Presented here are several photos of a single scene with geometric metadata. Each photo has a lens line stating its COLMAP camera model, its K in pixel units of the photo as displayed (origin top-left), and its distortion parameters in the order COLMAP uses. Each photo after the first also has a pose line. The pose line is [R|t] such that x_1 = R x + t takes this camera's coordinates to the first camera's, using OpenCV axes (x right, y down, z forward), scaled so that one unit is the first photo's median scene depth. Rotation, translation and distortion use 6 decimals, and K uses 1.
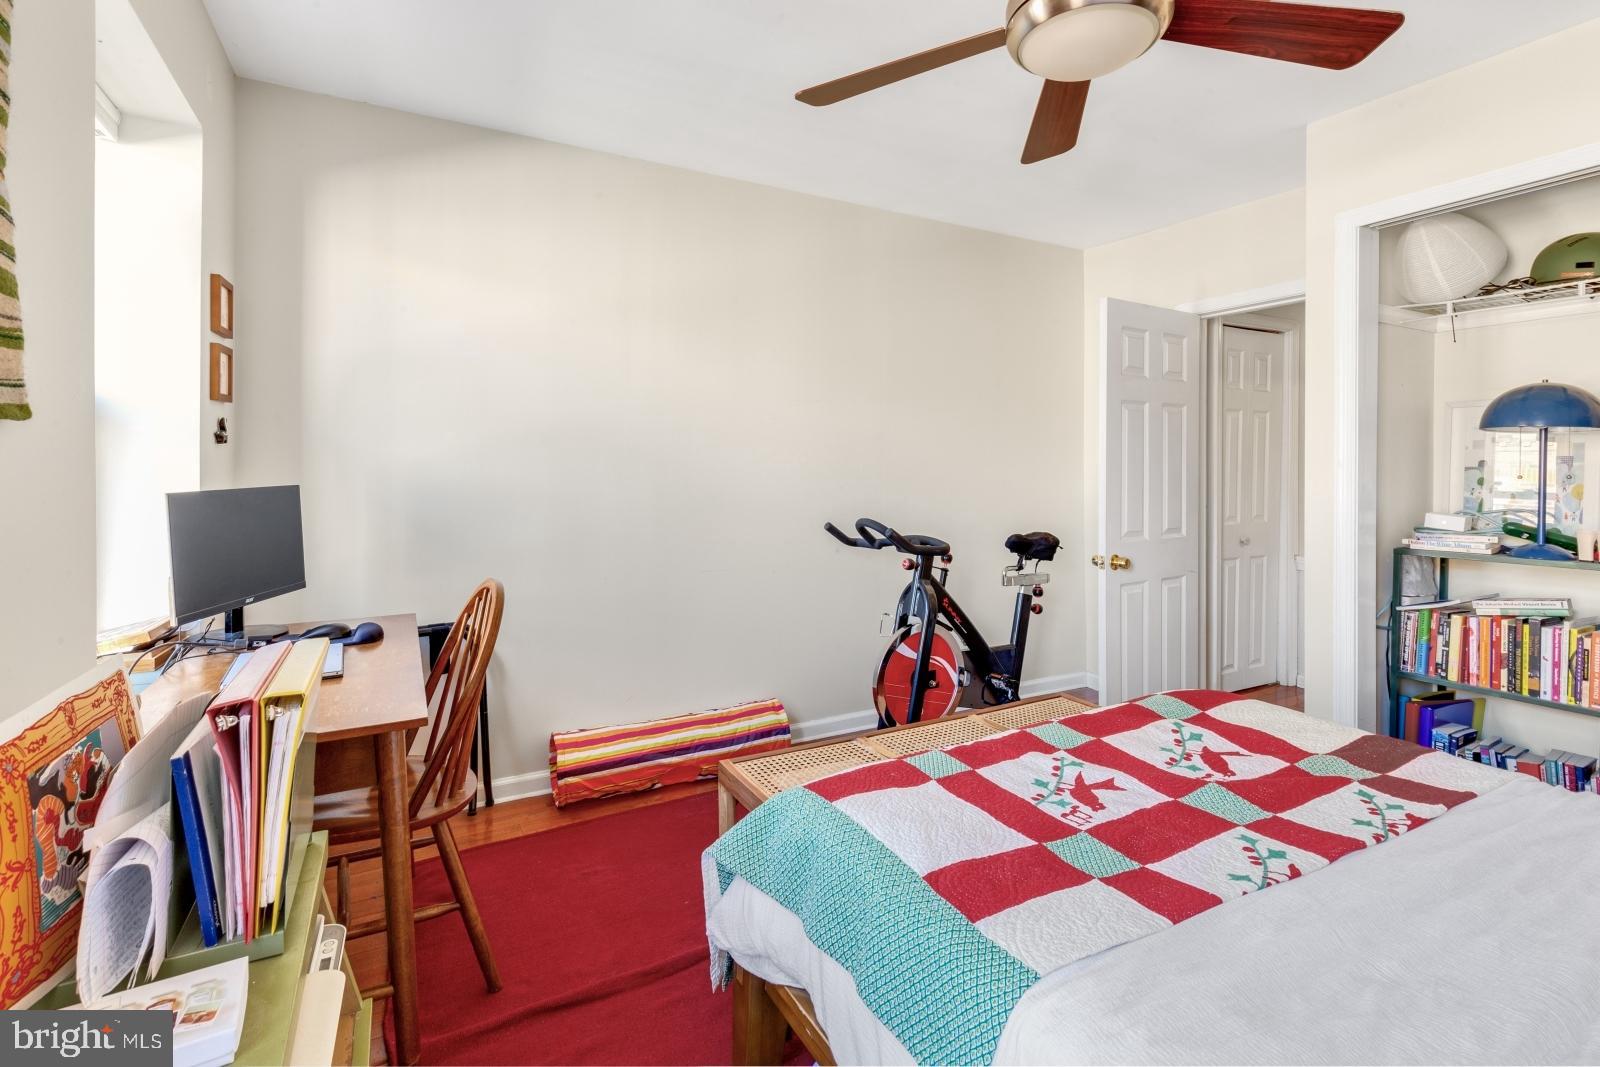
lens RADIAL K [[749.9, 0, 785.1], [0, 749.9, 479.5], [0, 0, 1]] dist [-0.000320, -0.000547]
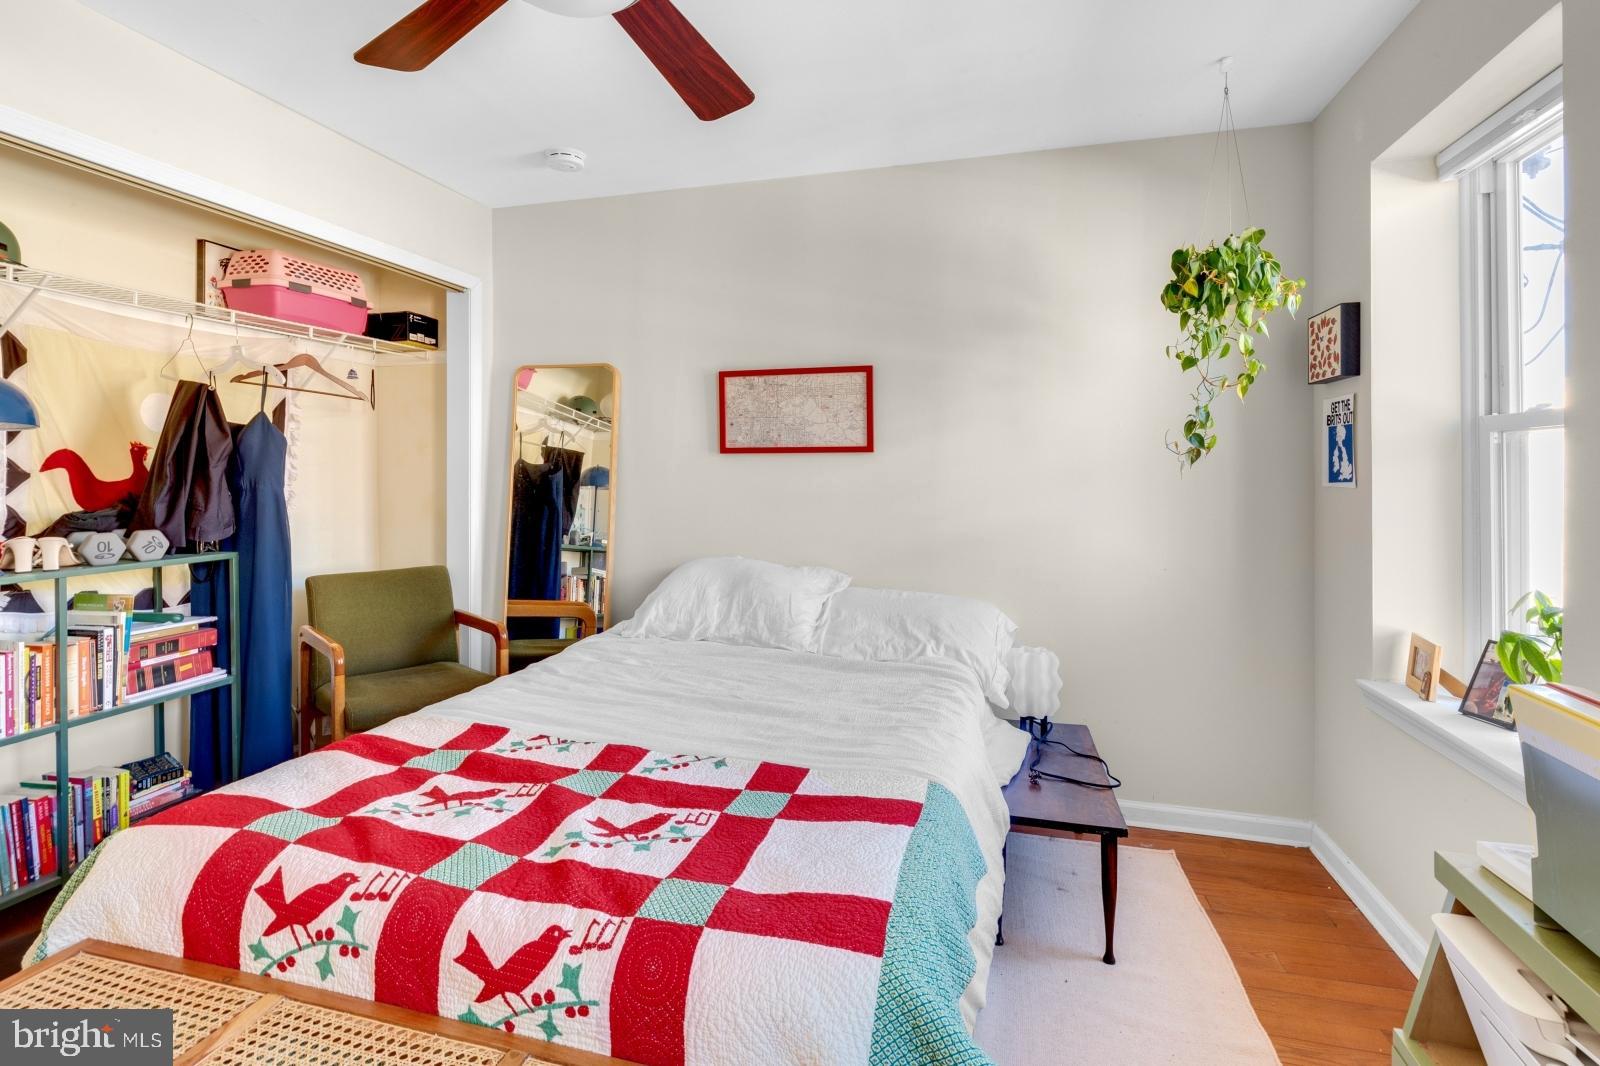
lens RADIAL K [[767.3, 0, 783.1], [0, 767.3, 474.3], [0, 0, 1]] dist [-0.000327, -0.000282]
pose [[-0.733380, -0.001277, 0.679818, -0.402119], [0.000228, 0.999998, 0.002124, -0.020586], [-0.679819, 0.001713, -0.733378, 1.679292]]
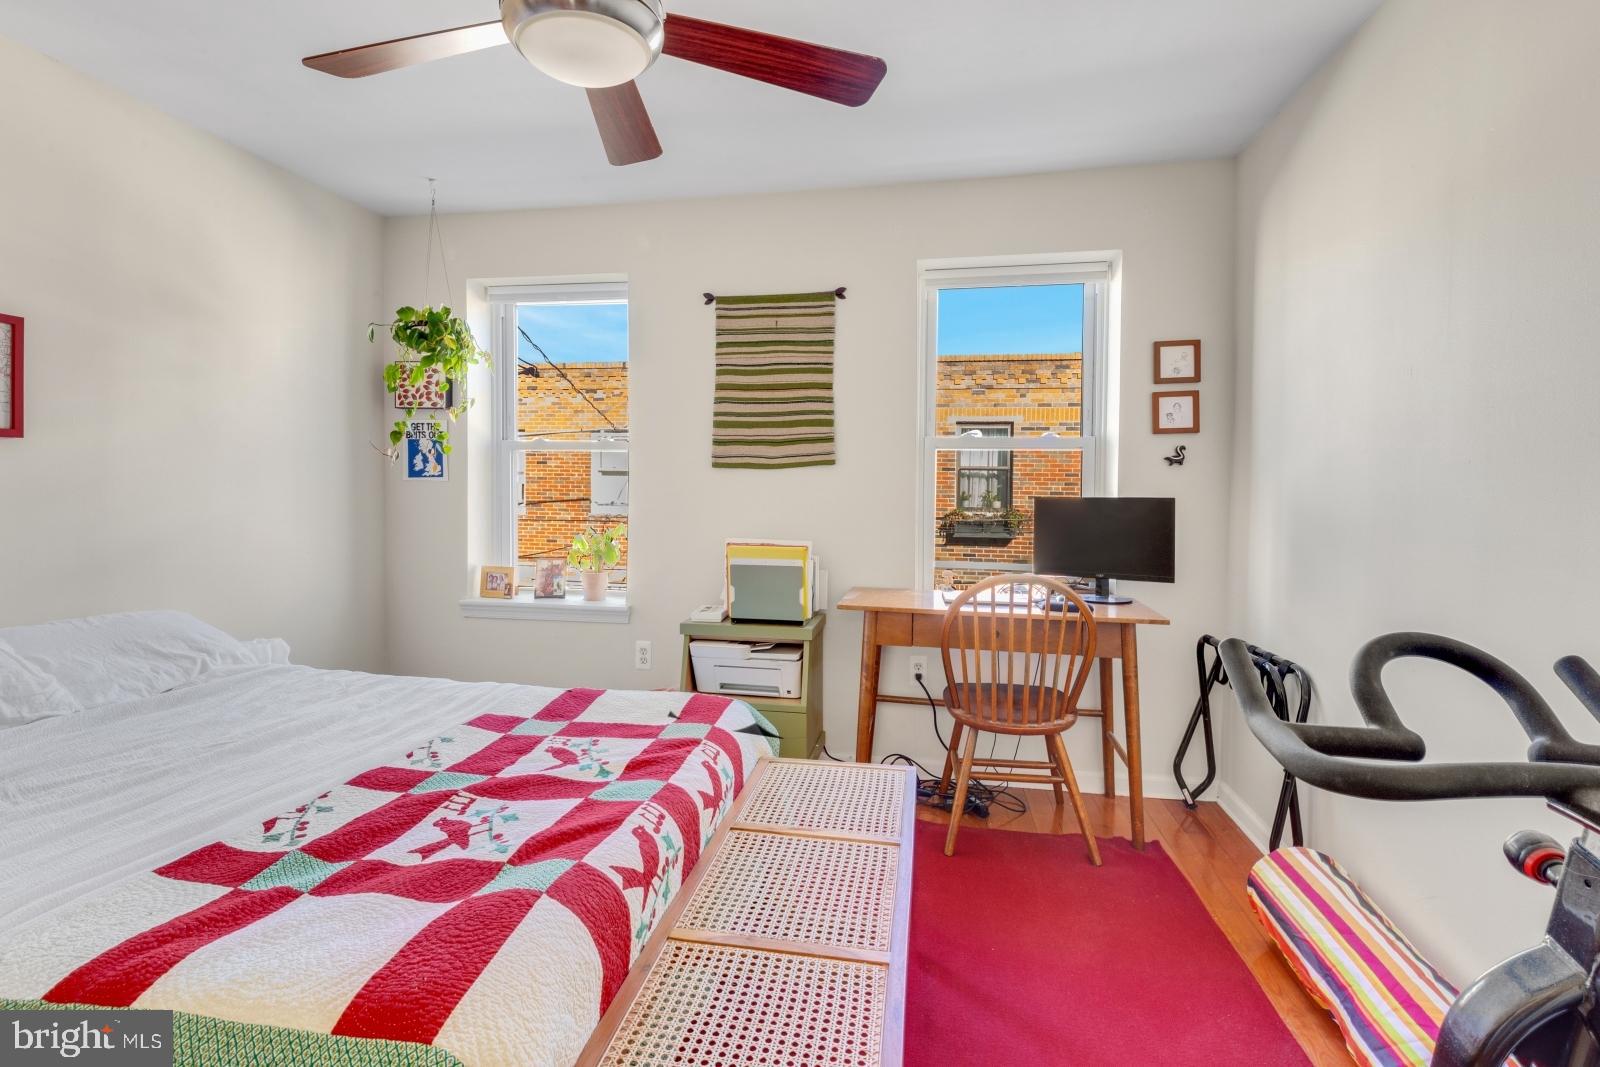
lens RADIAL K [[749.9, 0, 785.1], [0, 749.9, 479.5], [0, 0, 1]] dist [-0.000320, -0.000547]
pose [[-0.621663, -0.005580, -0.783265, 1.178971], [-0.016120, 0.999854, 0.005671, -0.025599], [0.783119, 0.016152, -0.621663, 2.119570]]
